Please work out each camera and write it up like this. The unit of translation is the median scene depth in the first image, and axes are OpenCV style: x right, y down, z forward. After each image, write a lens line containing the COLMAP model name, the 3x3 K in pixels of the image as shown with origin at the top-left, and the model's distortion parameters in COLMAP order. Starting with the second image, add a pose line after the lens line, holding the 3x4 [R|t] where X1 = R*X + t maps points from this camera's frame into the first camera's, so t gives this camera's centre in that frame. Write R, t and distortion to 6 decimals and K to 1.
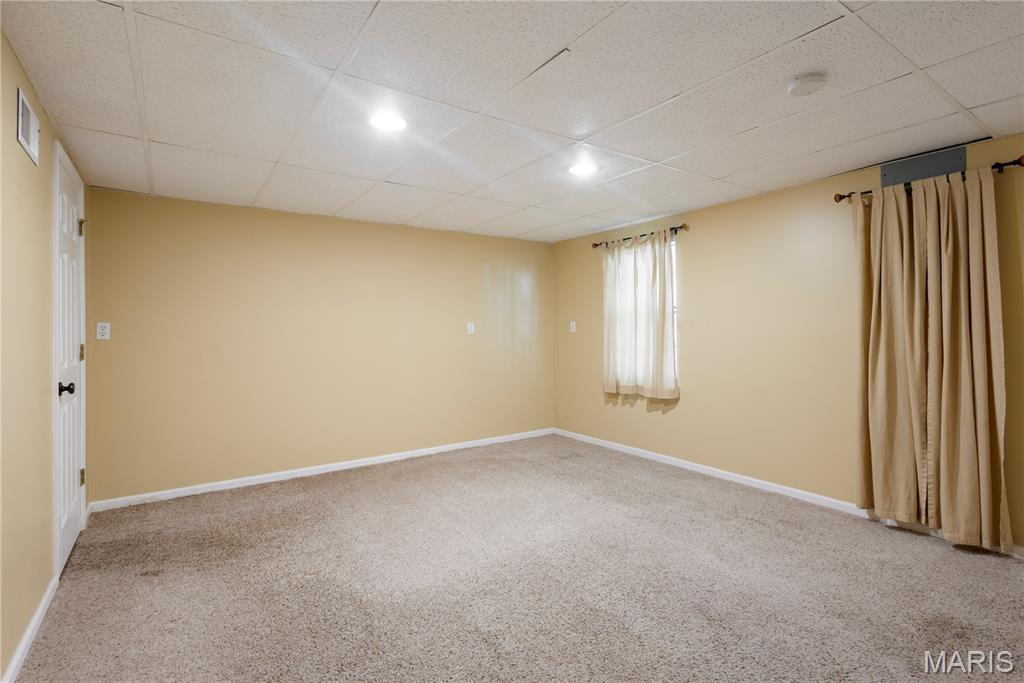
lens RADIAL K [[487.7, 0, 513.1], [0, 487.7, 326.7], [0, 0, 1]] dist [0.010213, -0.000257]
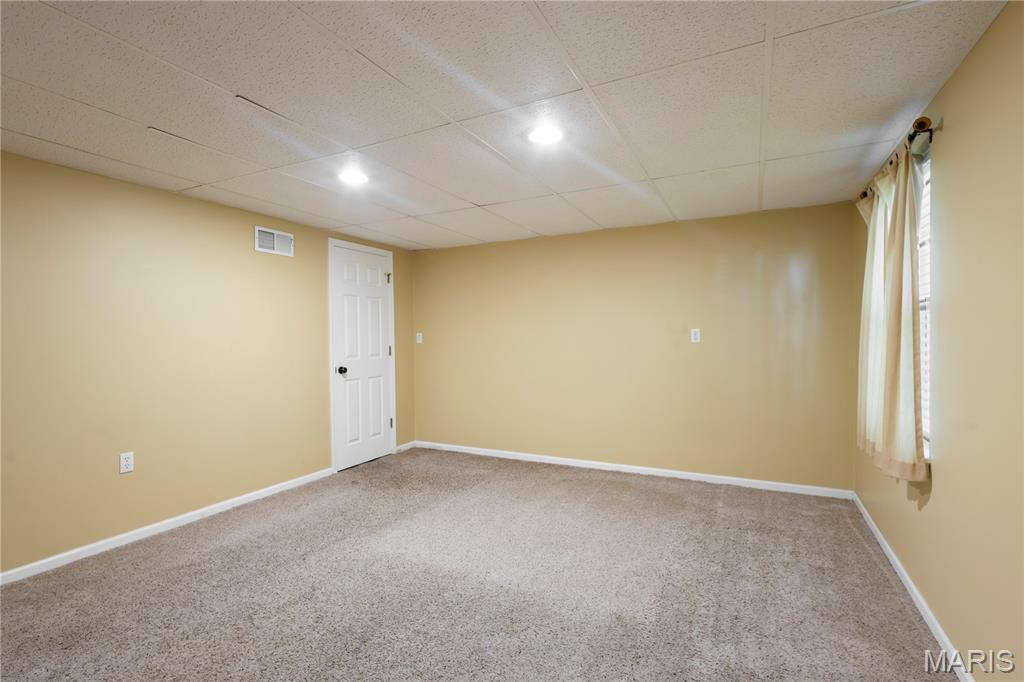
lens RADIAL K [[476.7, 0, 512.0], [0, 476.7, 341.0], [0, 0, 1]] dist [0.008511, -0.000975]
pose [[0.470511, 0.011143, -0.882324, 0.707441], [0.008851, 0.999810, 0.017346, -0.006083], [0.882350, -0.015971, 0.470323, 0.527082]]
